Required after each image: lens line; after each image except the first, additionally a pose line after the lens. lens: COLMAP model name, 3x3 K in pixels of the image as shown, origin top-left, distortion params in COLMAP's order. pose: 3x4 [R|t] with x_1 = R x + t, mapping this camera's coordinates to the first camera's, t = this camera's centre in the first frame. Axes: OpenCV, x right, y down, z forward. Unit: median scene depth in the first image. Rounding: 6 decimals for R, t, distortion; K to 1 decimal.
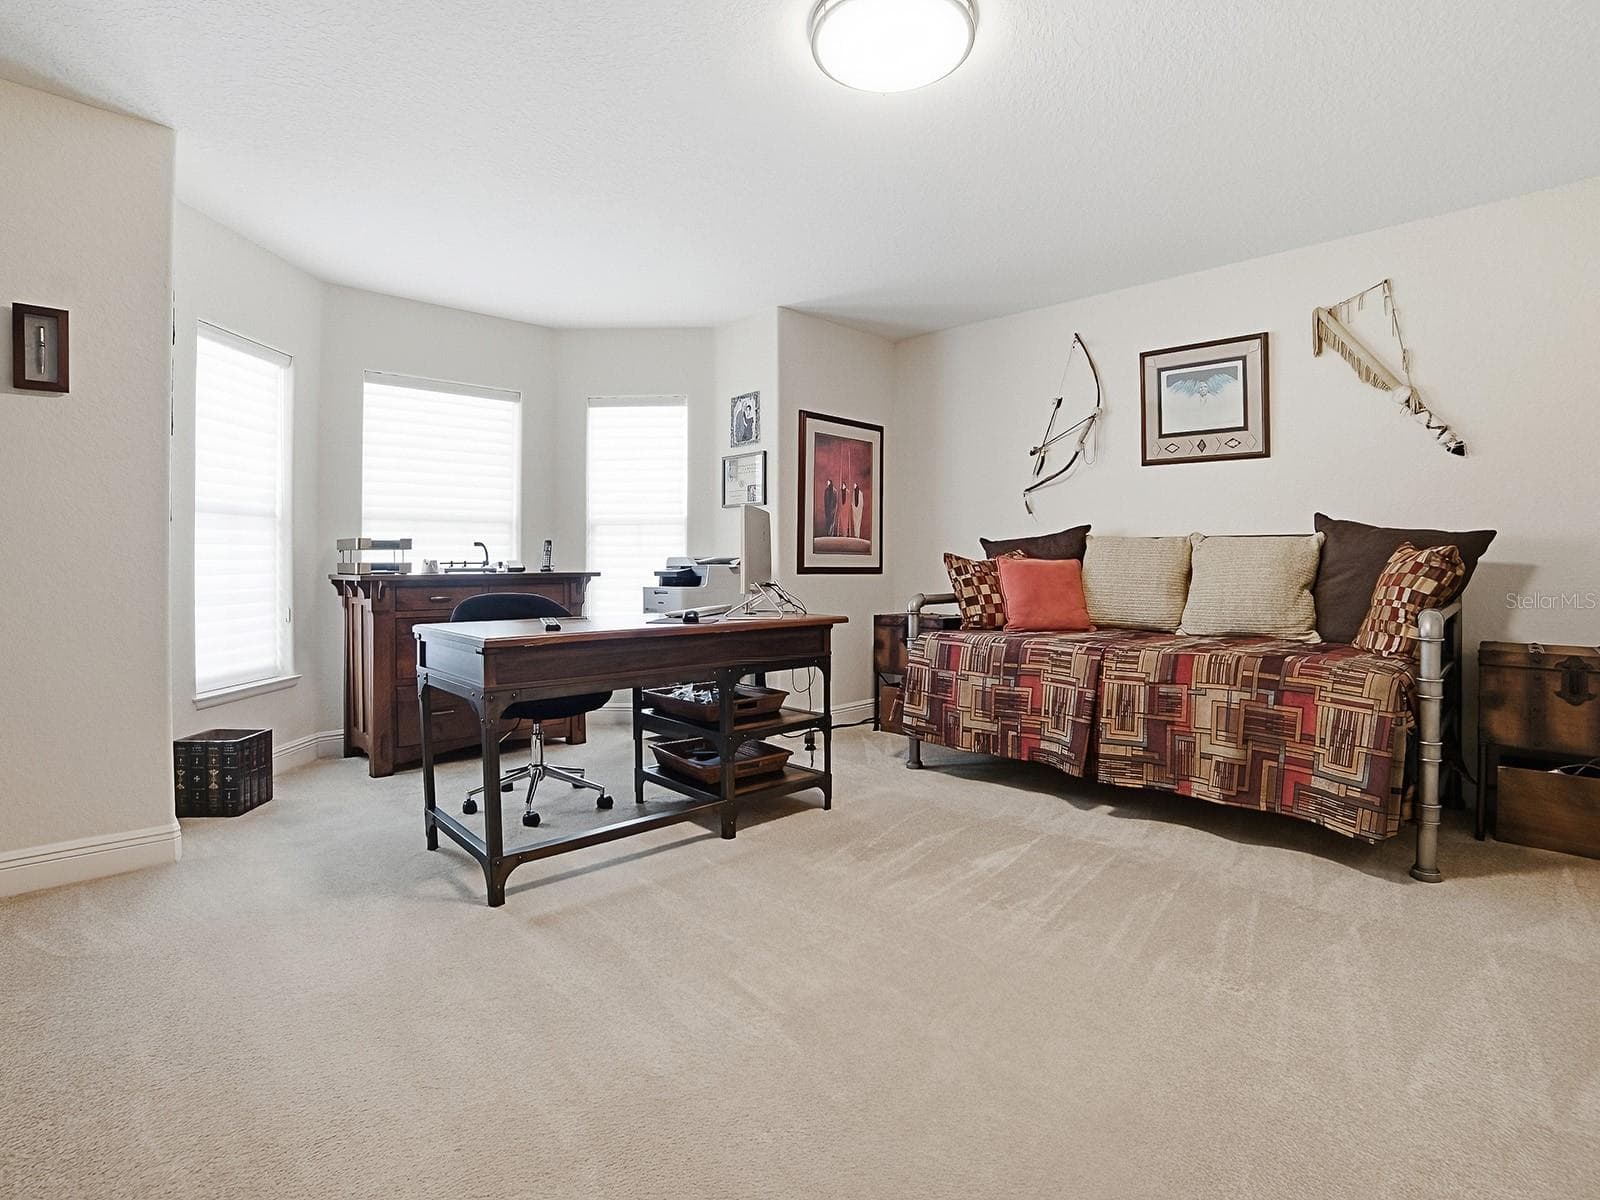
lens RADIAL K [[800.3, 0, 804.8], [0, 800.3, 564.8], [0, 0, 1]] dist [-0.034084, 0.000809]
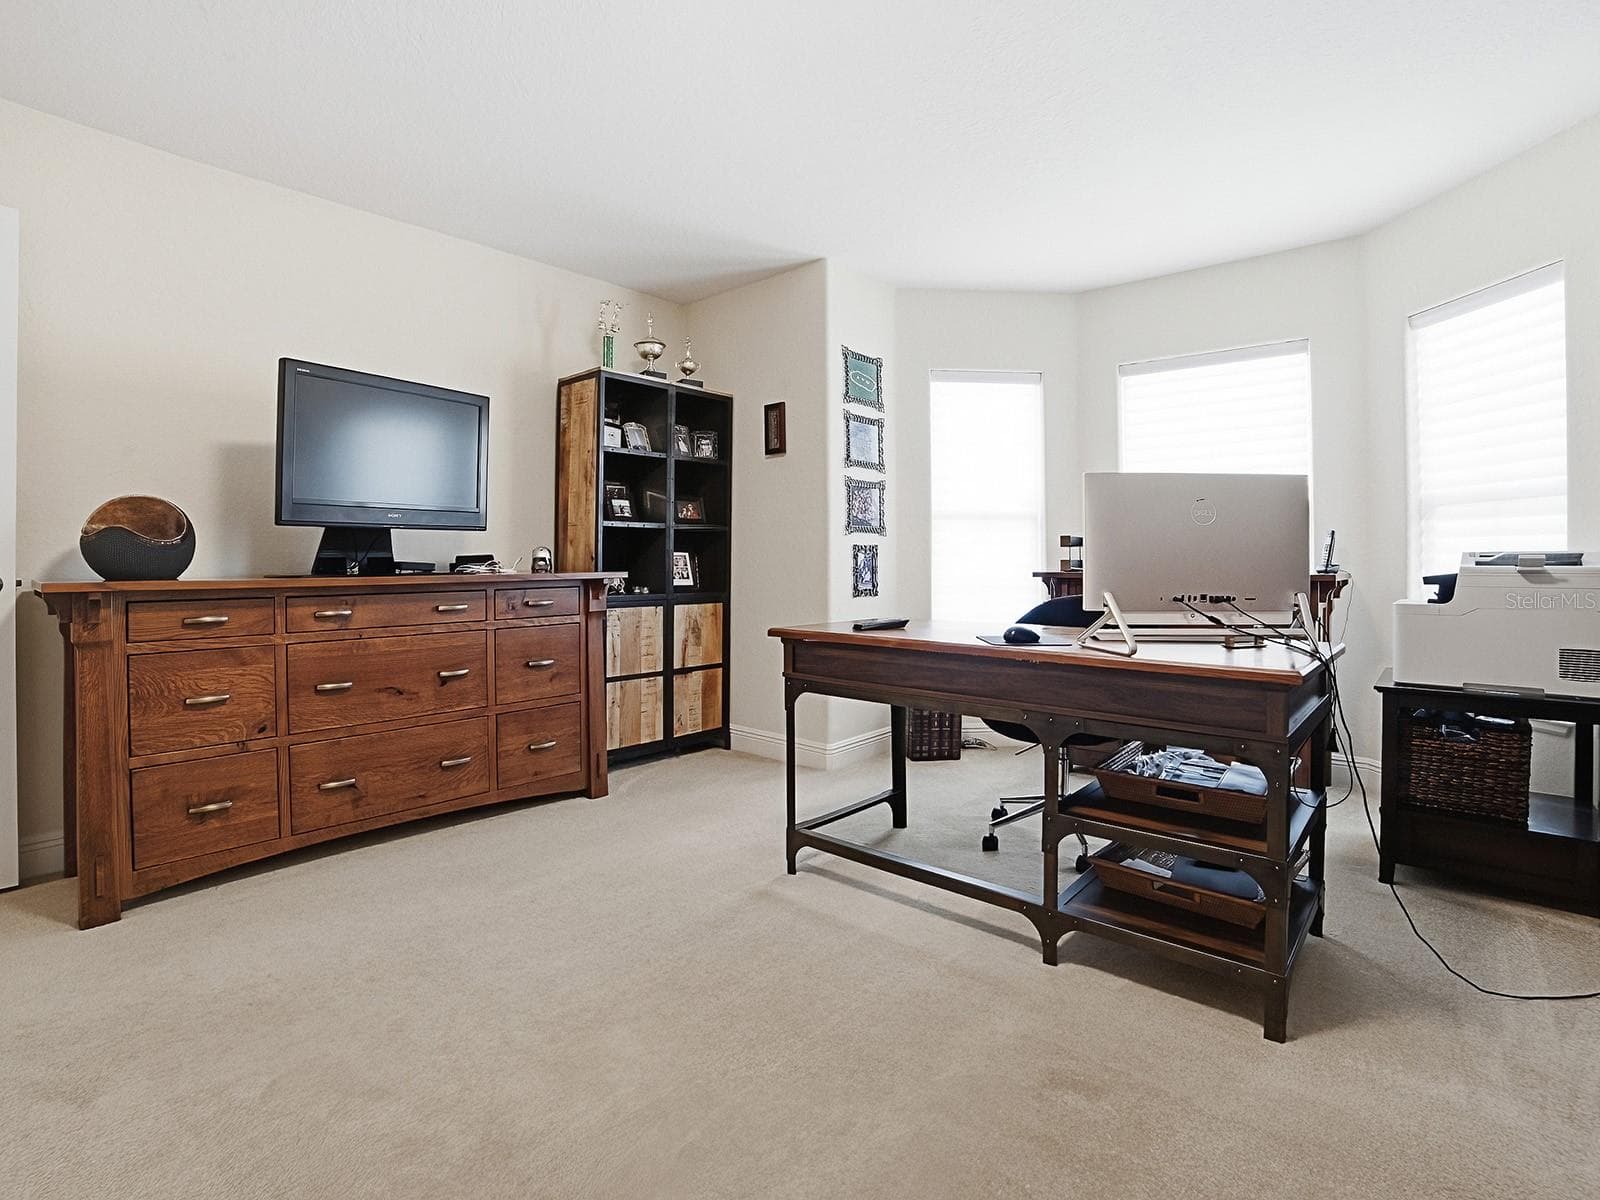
lens RADIAL K [[787.3, 0, 795.7], [0, 787.3, 557.3], [0, 0, 1]] dist [-0.040339, 0.000614]
pose [[0.092584, 0.011634, -0.995637, 0.923944], [0.000236, 0.999931, 0.011706, -0.035548], [0.995705, -0.001318, 0.092575, 1.183025]]
